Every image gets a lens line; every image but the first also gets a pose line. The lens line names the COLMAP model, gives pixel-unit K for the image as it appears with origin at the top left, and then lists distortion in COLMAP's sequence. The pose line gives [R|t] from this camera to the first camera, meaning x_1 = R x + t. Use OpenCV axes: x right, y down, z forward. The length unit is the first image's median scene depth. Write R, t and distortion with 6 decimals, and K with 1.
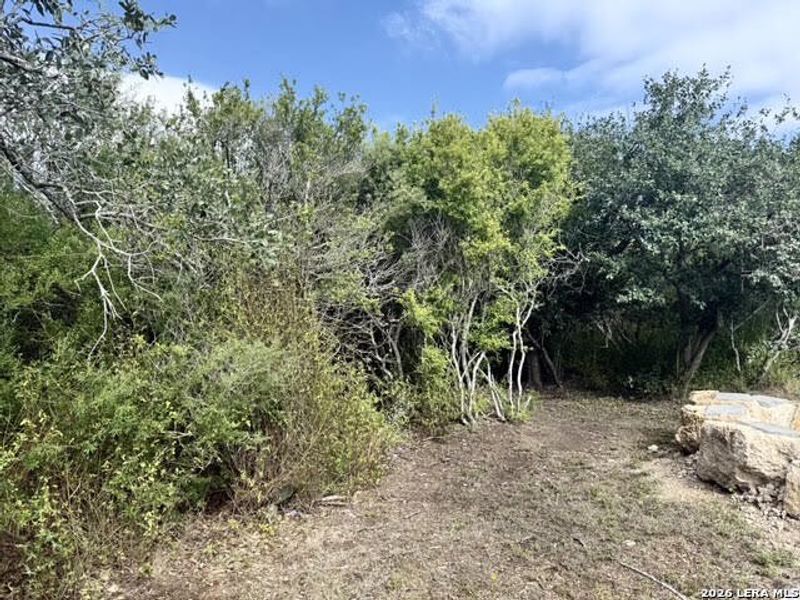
lens RADIAL K [[595.8, 0, 403.3], [0, 595.8, 297.2], [0, 0, 1]] dist [0.007325, -0.001534]
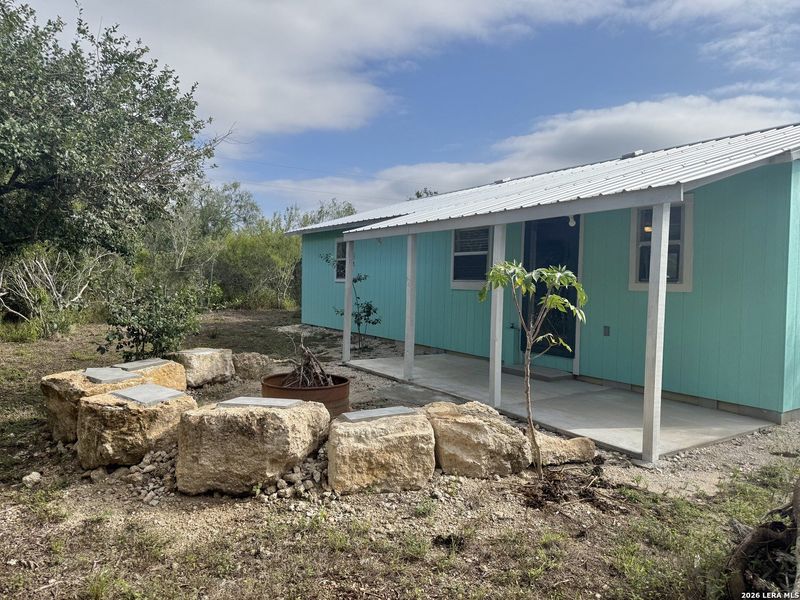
lens RADIAL K [[570.8, 0, 400.0], [0, 570.8, 300.0], [0, 0, 1]] dist [0.094286, -0.116841]
pose [[0.160053, -0.042926, 0.986175, -0.158198], [-0.038724, 0.998012, 0.049726, 0.026203], [-0.986349, -0.046148, 0.158073, 0.704995]]
